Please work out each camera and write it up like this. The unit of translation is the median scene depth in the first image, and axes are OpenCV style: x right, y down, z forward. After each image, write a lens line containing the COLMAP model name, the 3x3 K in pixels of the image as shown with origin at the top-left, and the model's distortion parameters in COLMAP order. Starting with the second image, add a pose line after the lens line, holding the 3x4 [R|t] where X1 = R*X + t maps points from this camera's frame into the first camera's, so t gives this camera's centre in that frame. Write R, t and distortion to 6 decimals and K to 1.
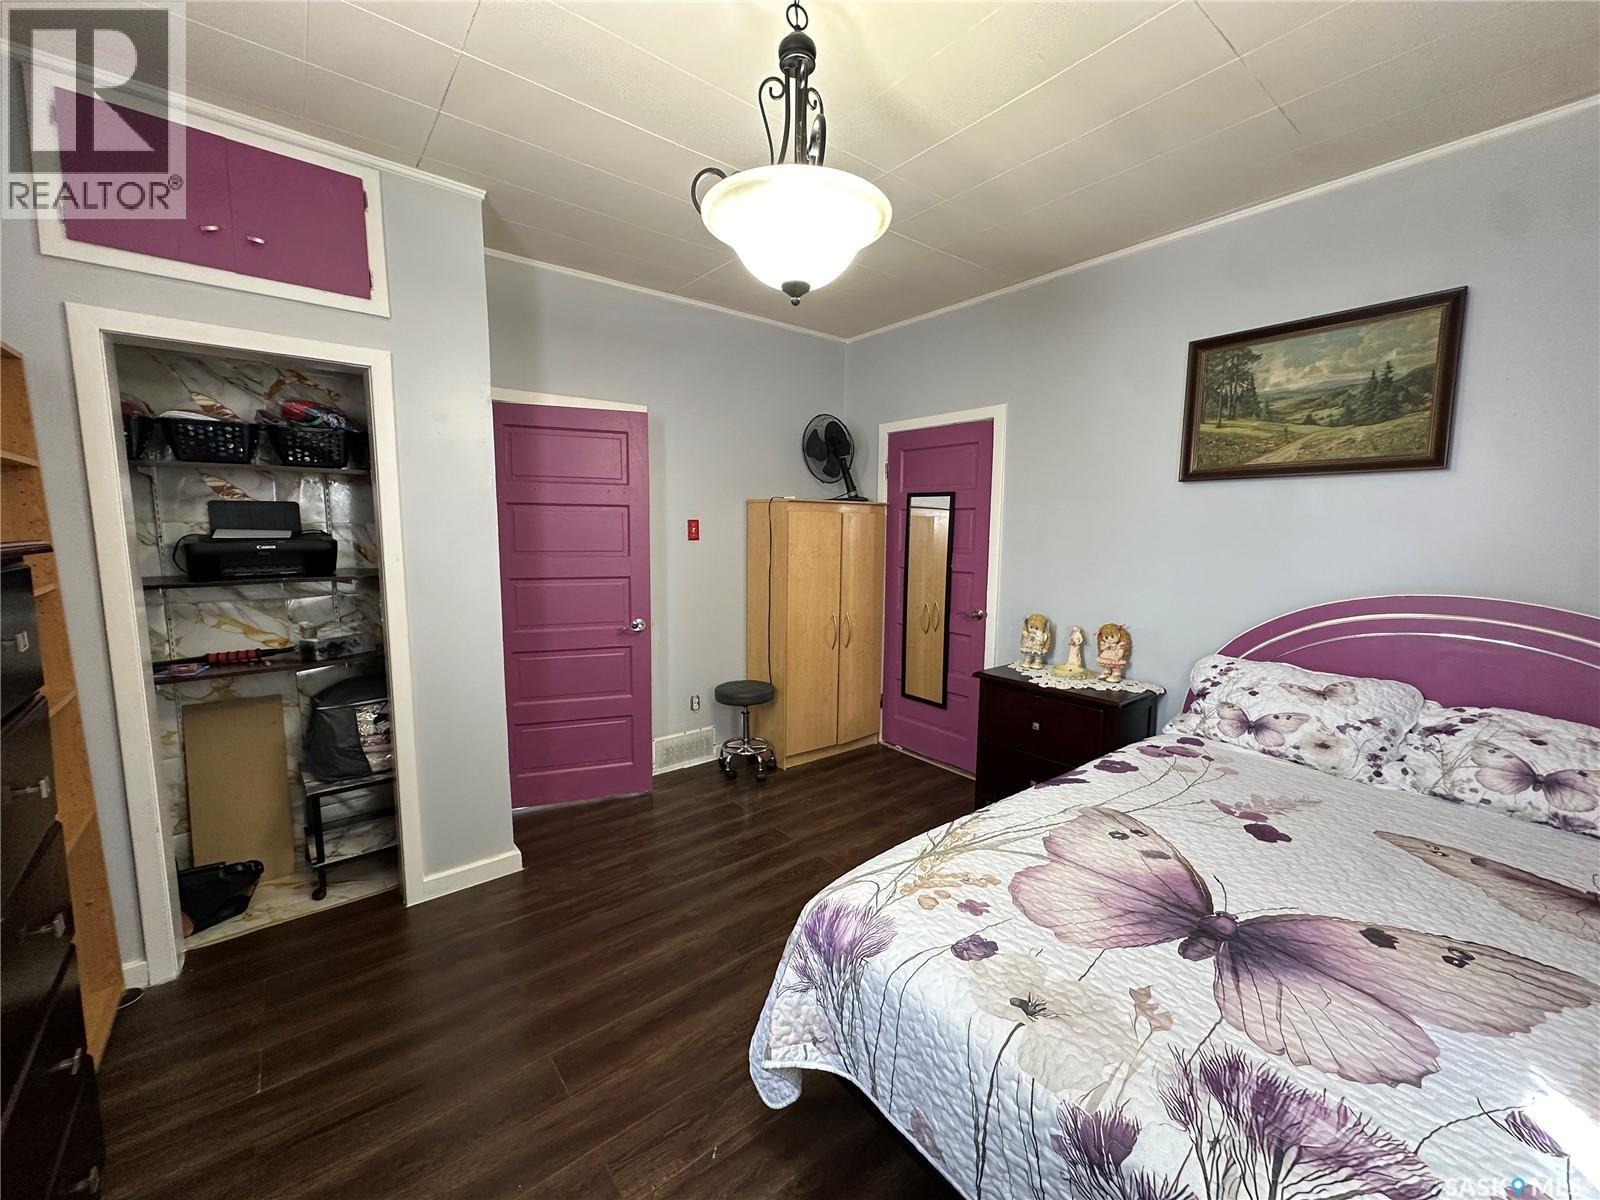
lens RADIAL K [[640.2, 0, 795.1], [0, 640.2, 599.5], [0, 0, 1]] dist [-0.000109, -0.000031]
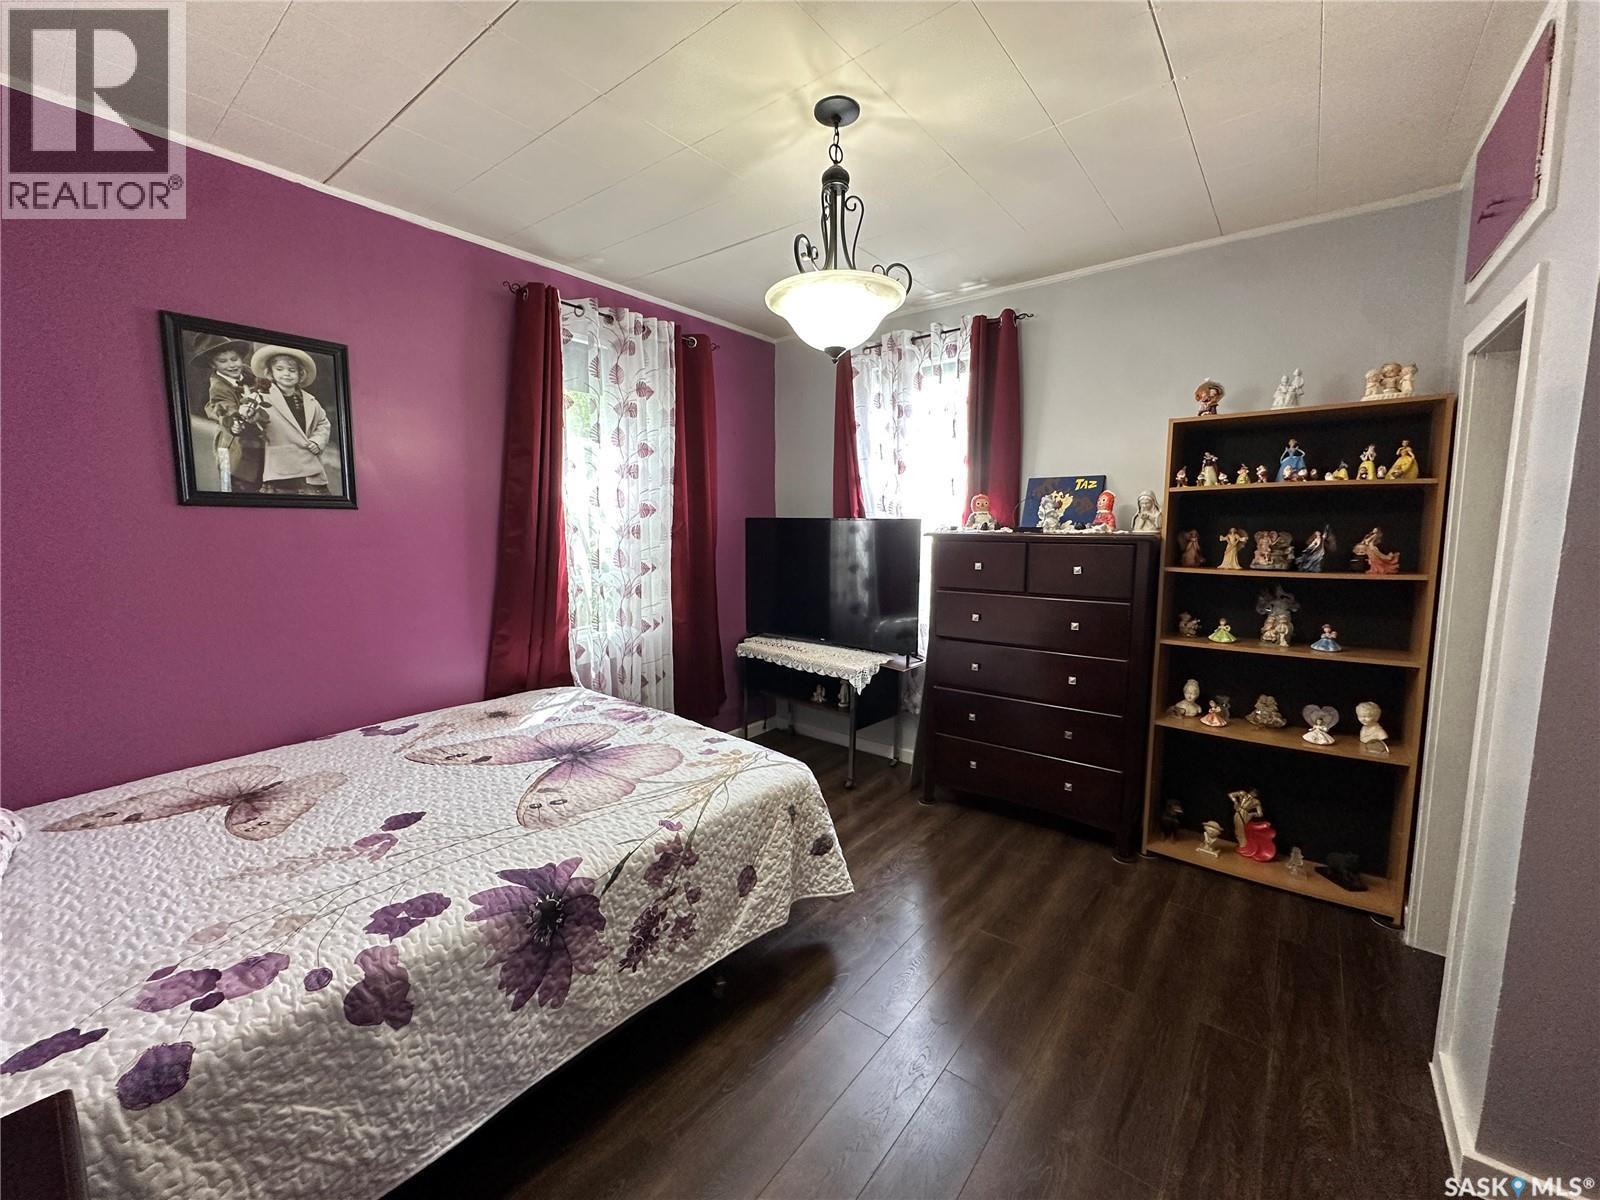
lens RADIAL K [[640.2, 0, 800.8], [0, 640.2, 593.3], [0, 0, 1]] dist [-0.000109, -0.000031]
pose [[-0.973391, 0.018893, -0.228369, 0.396273], [-0.032658, 0.974984, 0.219864, -0.286420], [0.226810, 0.221472, -0.948424, 2.409164]]
